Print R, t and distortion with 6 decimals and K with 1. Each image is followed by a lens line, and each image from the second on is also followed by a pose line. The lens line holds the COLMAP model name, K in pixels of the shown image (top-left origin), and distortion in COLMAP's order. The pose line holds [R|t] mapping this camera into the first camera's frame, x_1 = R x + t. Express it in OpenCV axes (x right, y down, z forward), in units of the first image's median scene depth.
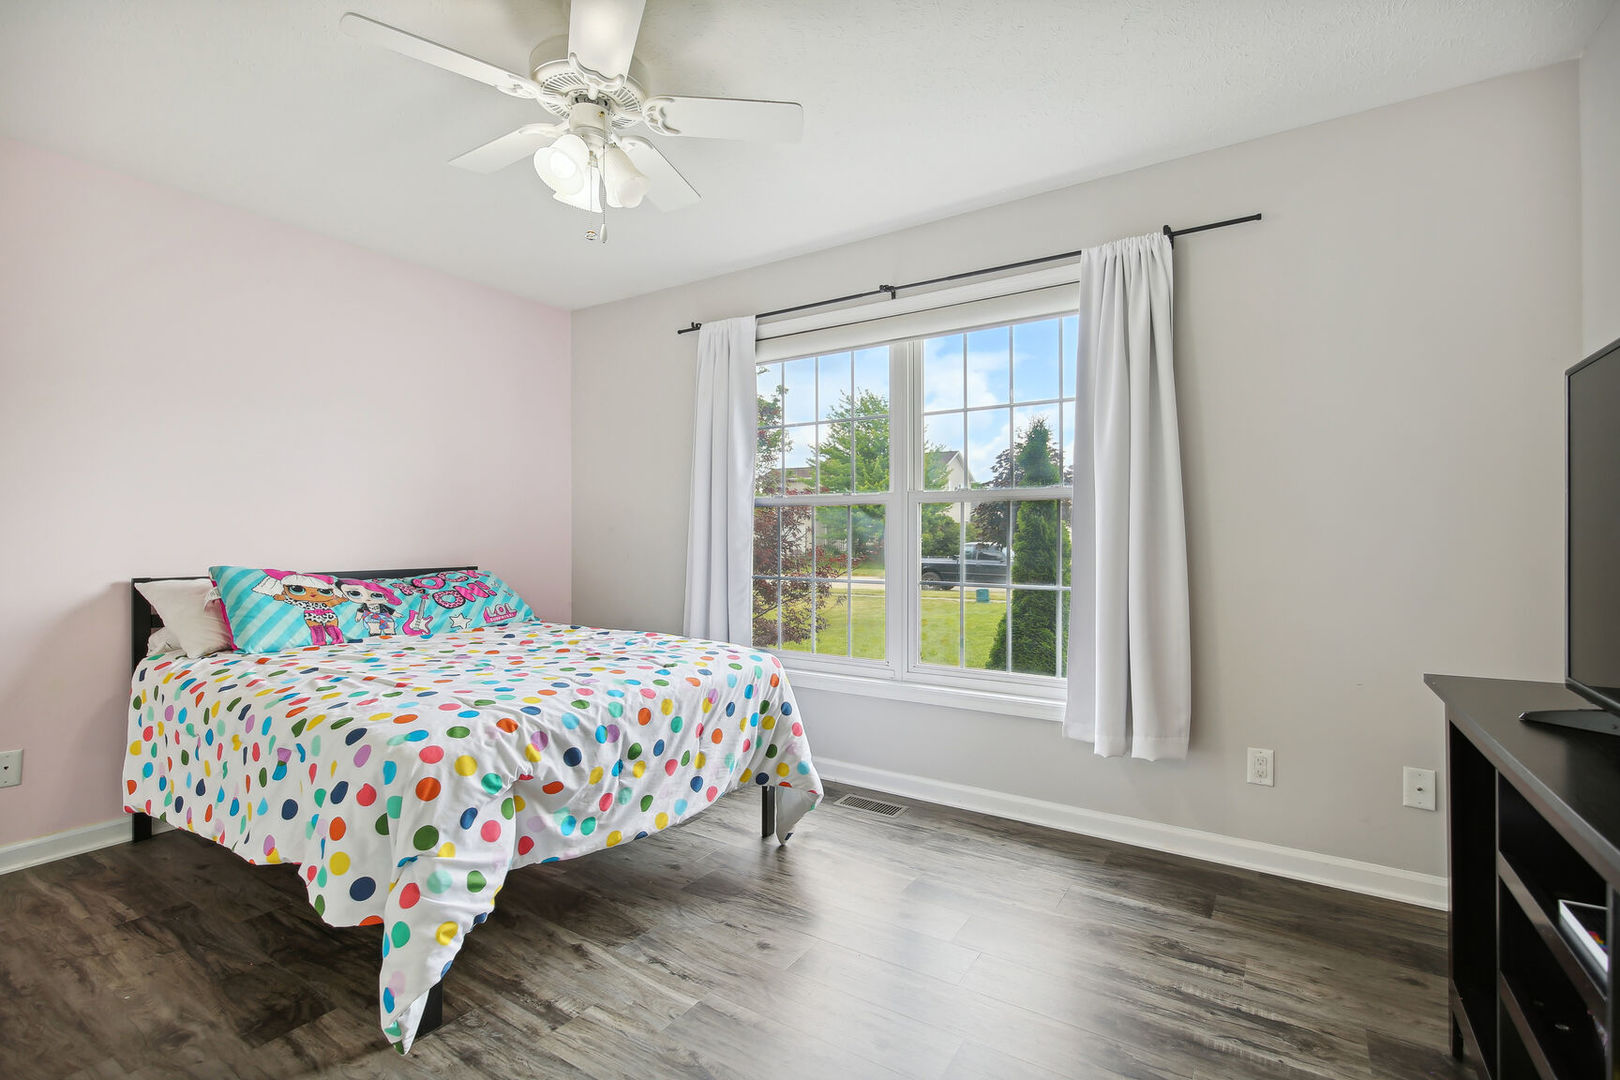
lens RADIAL K [[746.0, 0, 805.4], [0, 746.0, 535.8], [0, 0, 1]] dist [-0.011268, 0.001542]
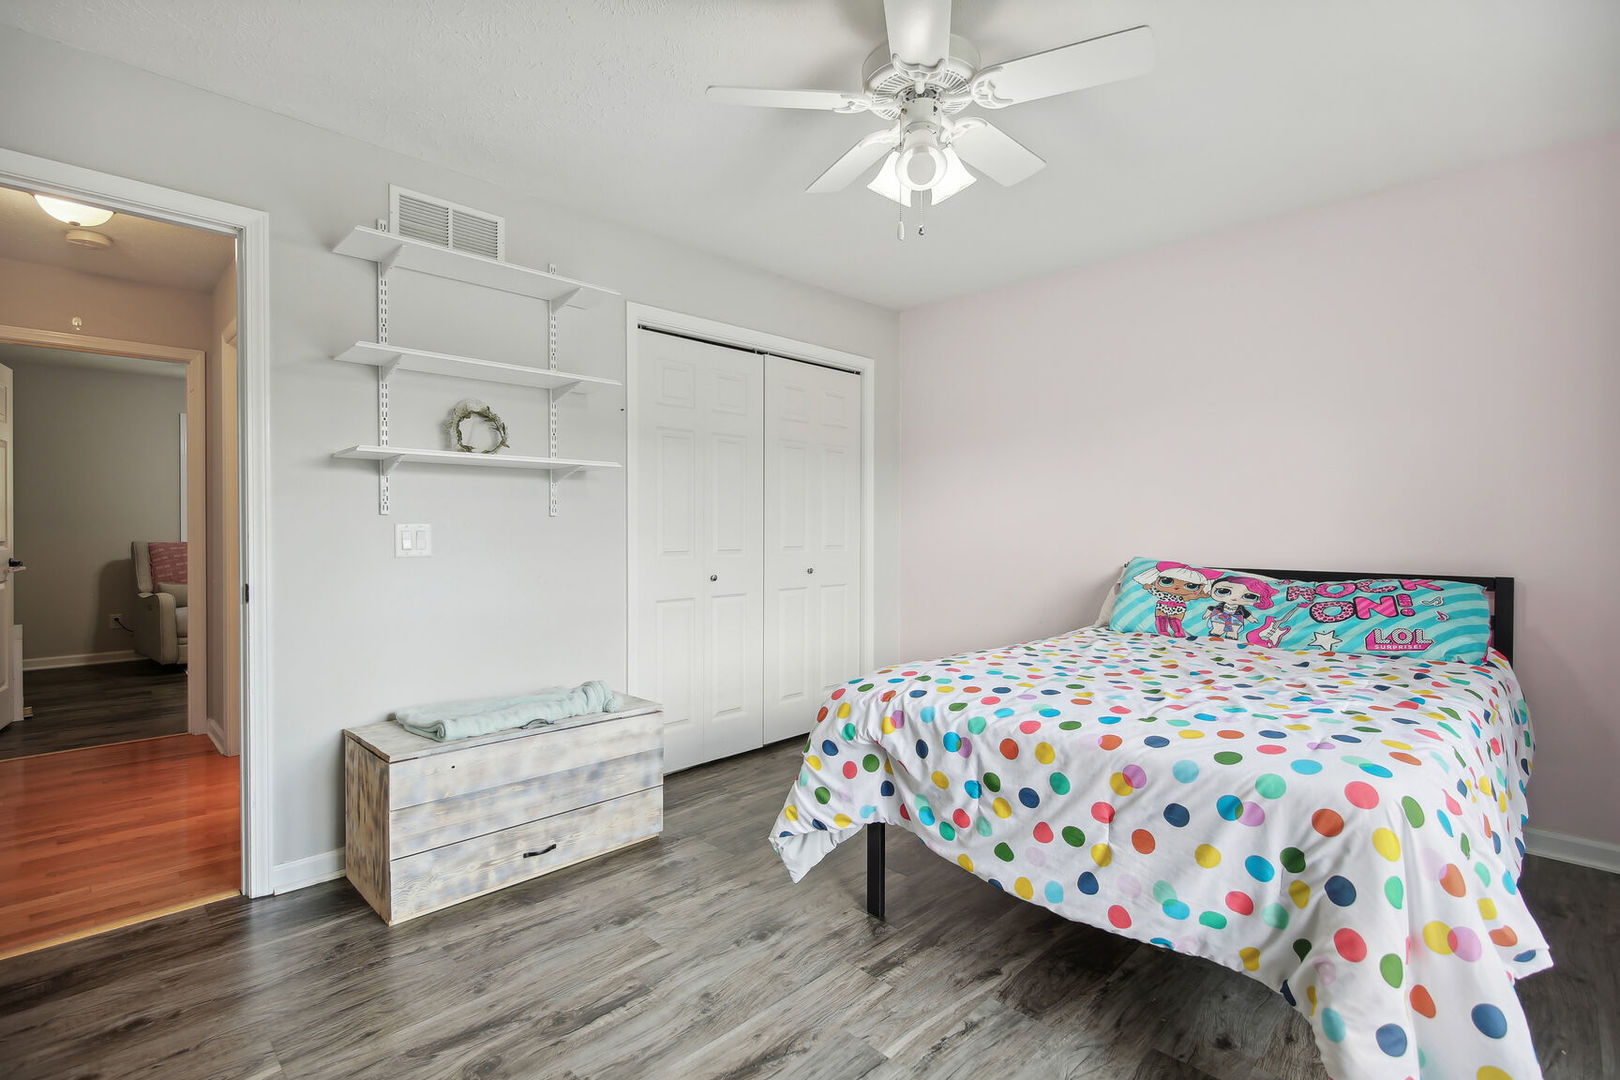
lens RADIAL K [[746.0, 0, 806.9], [0, 746.0, 535.9], [0, 0, 1]] dist [-0.011268, 0.001542]
pose [[-0.208235, 0.008761, -0.978039, 0.644264], [-0.000803, 0.999958, 0.009129, -0.004209], [0.978078, 0.002686, -0.208220, 0.948954]]
